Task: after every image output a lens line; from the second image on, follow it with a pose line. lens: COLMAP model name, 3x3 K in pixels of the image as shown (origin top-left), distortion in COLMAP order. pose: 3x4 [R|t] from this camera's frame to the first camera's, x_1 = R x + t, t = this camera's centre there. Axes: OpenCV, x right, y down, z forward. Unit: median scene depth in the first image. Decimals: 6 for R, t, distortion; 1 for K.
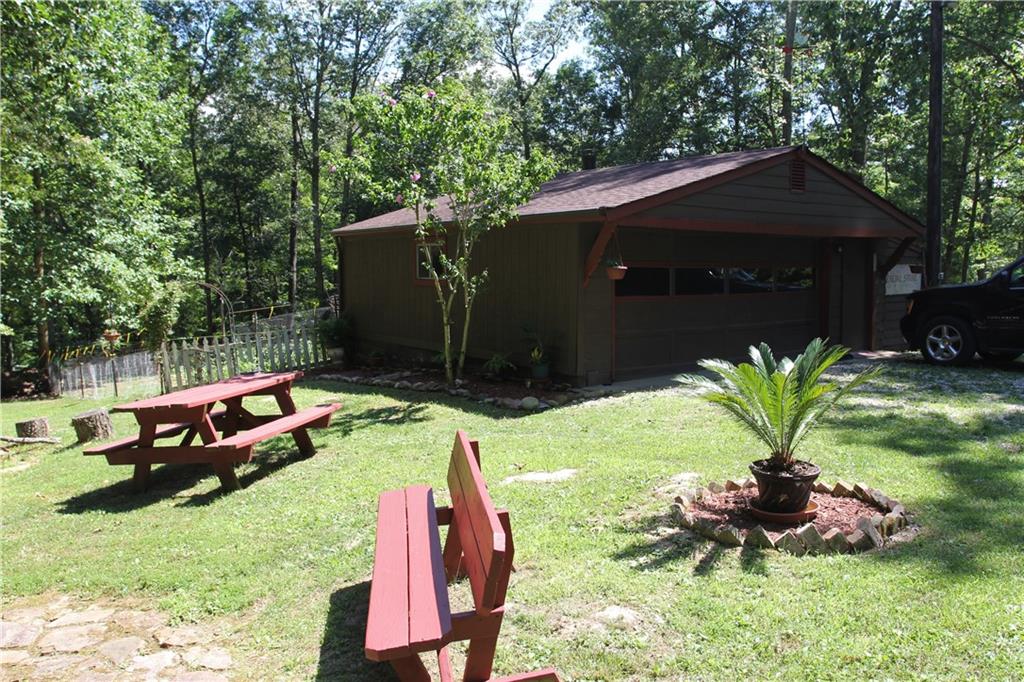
lens RADIAL K [[820.9, 0, 512.0], [0, 820.9, 341.0], [0, 0, 1]] dist [-0.077175, 0.059090]
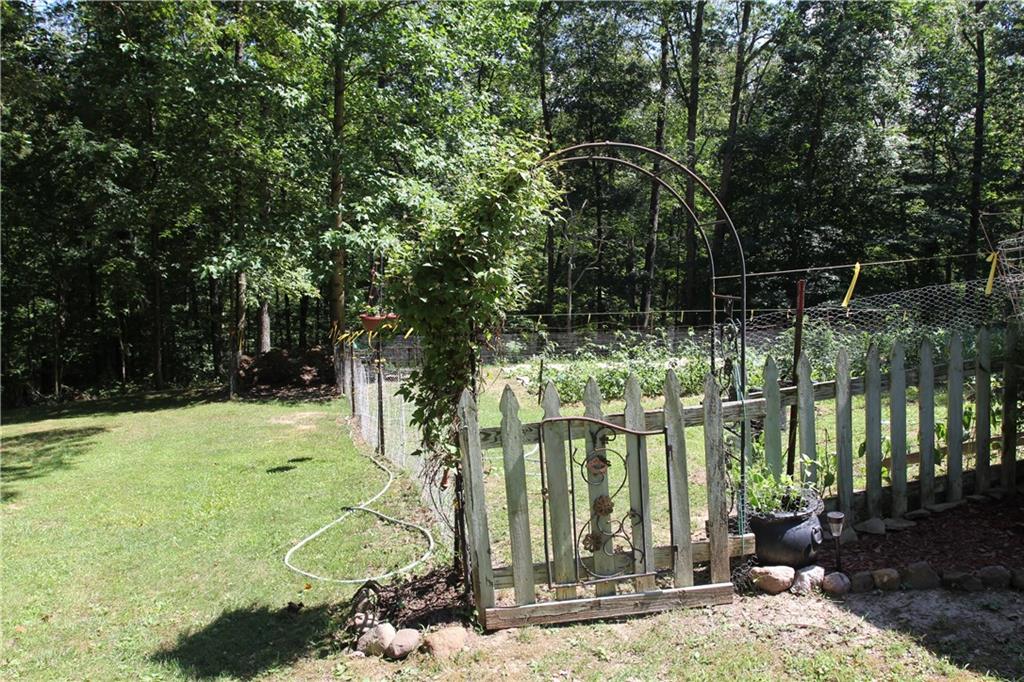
lens RADIAL K [[820.9, 0, 512.0], [0, 820.9, 341.0], [0, 0, 1]] dist [-0.077175, 0.059090]
pose [[0.924395, 0.071525, -0.374671, -0.179556], [-0.060207, 0.997309, 0.041843, -0.012254], [0.376655, -0.016122, 0.926213, 0.426824]]
